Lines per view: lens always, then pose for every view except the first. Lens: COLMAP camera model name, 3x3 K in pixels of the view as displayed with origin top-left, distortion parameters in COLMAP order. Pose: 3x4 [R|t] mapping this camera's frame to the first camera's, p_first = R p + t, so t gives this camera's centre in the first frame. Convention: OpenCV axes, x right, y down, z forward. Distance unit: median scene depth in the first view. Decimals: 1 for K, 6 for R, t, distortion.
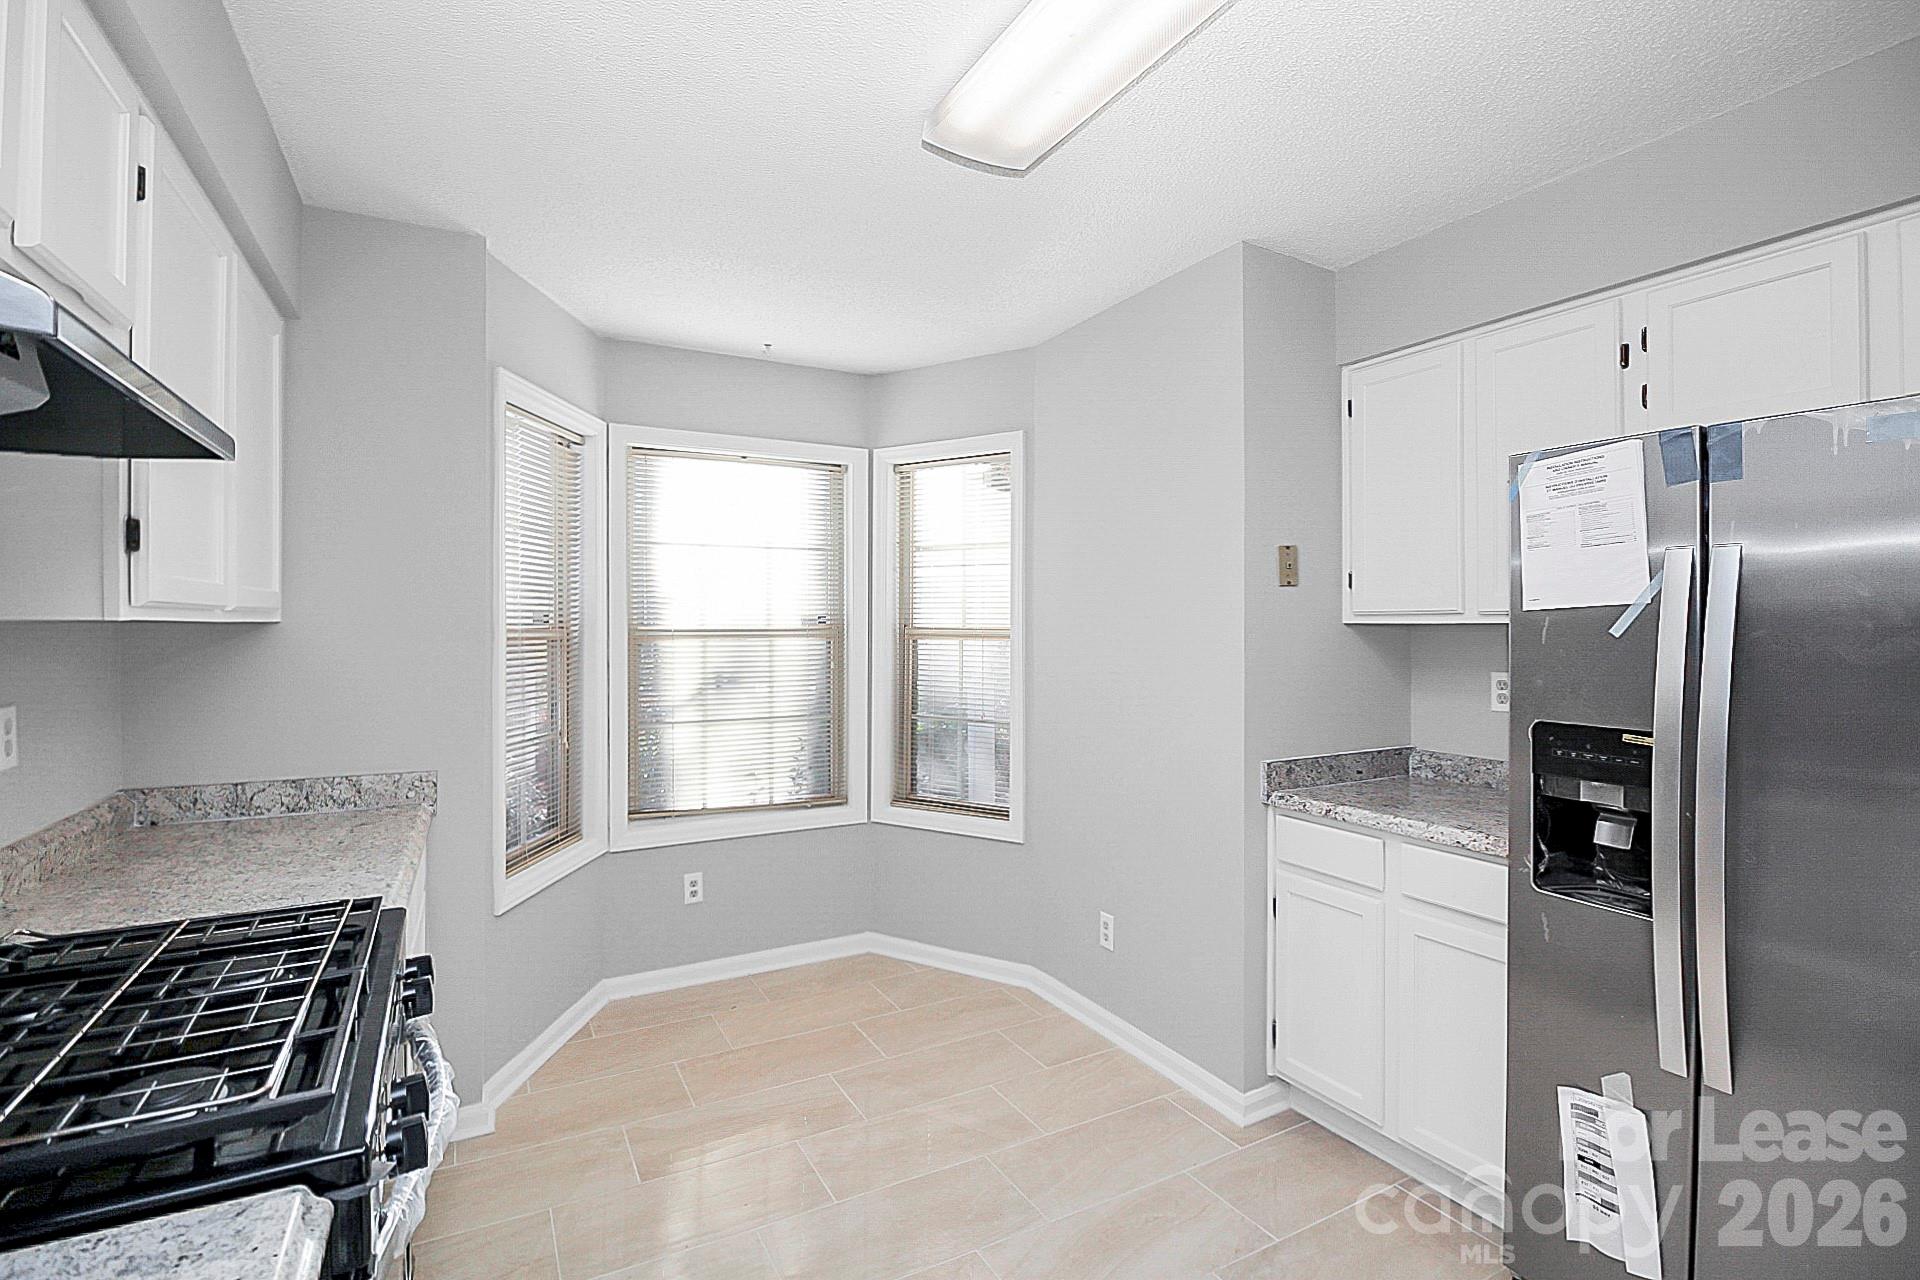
lens RADIAL K [[903.4, 0, 964.5], [0, 903.4, 628.1], [0, 0, 1]] dist [0.000438, -0.012717]
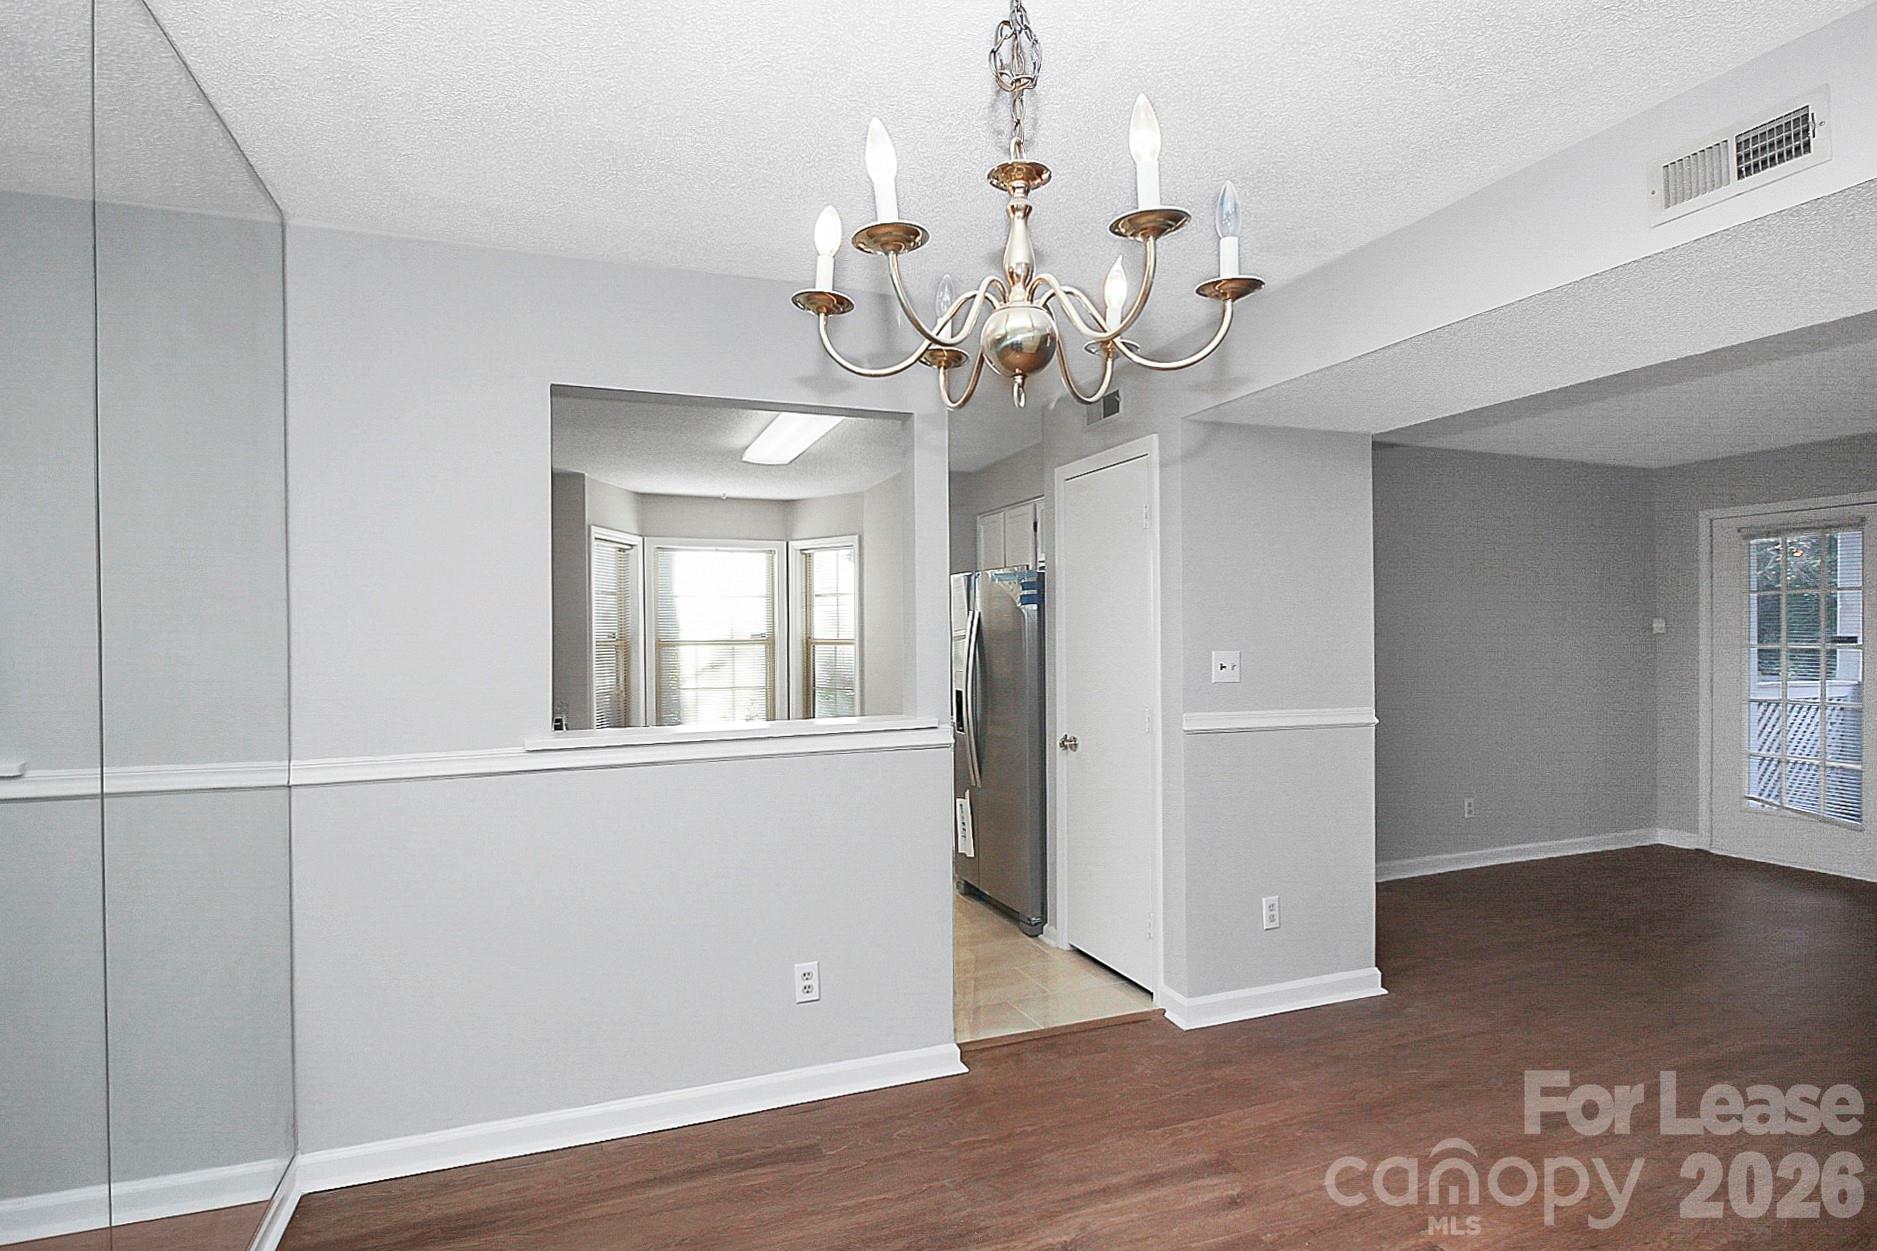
lens RADIAL K [[913.5, 0, 920.2], [0, 913.5, 631.6], [0, 0, 1]] dist [-0.007812, -0.001387]
pose [[0.987259, -0.009442, -0.158838, 0.477479], [0.007836, 0.999912, -0.010735, 0.006593], [0.158925, 0.009354, 0.987246, -0.818158]]
